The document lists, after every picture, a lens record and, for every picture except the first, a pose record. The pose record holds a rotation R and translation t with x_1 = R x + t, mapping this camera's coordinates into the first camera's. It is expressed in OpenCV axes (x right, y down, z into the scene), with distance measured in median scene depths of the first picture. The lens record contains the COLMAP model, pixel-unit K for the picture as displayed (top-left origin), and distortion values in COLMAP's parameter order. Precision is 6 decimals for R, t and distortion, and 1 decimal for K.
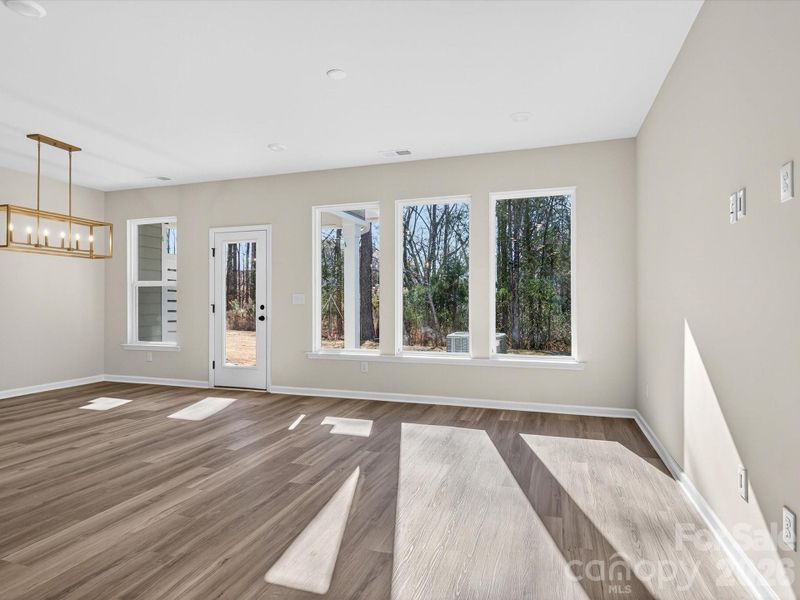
lens RADIAL K [[455.7, 0, 400.0], [0, 455.7, 300.0], [0, 0, 1]] dist [0.001025, 0.000252]
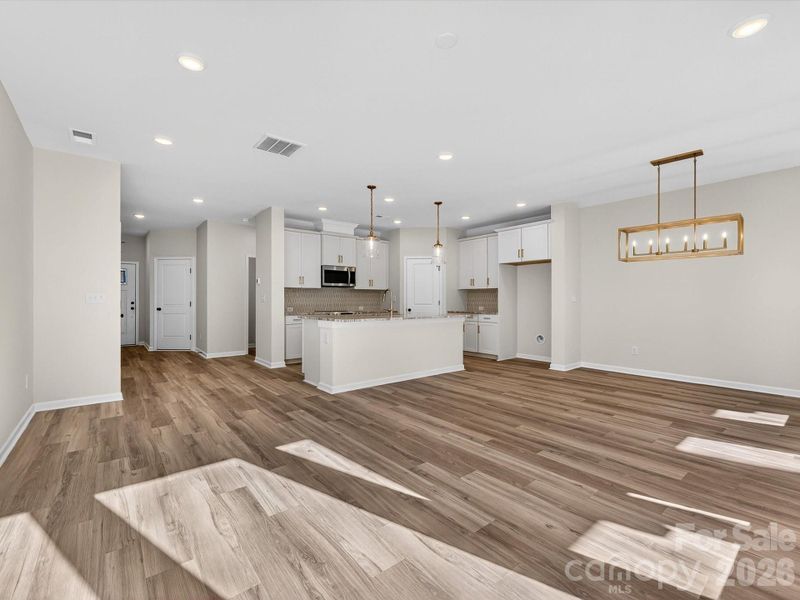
lens RADIAL K [[359.2, 0, 400.0], [0, 359.2, 300.0], [0, 0, 1]] dist [0.000607, -0.000054]
pose [[-0.531257, -0.000254, -0.847210, 0.454024], [0.001585, 0.999998, -0.001294, 0.001974], [0.847209, -0.002030, -0.531256, 1.193481]]
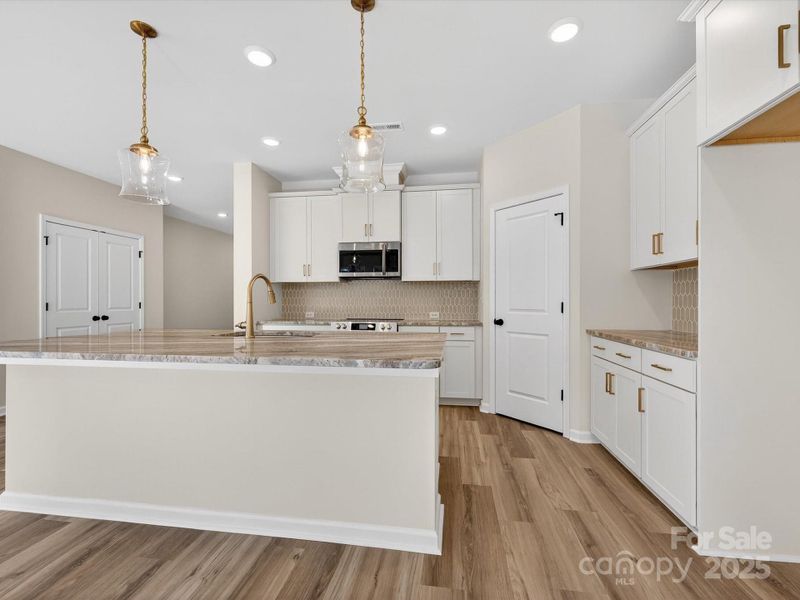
lens RADIAL K [[359.2, 0, 400.0], [0, 359.2, 300.0], [0, 0, 1]] dist [0.000607, -0.000054]
pose [[-0.983818, 0.003388, -0.179138, -1.046474], [0.004085, 0.999985, -0.003519, 0.001485], [0.179123, -0.004194, -0.983818, 0.999890]]
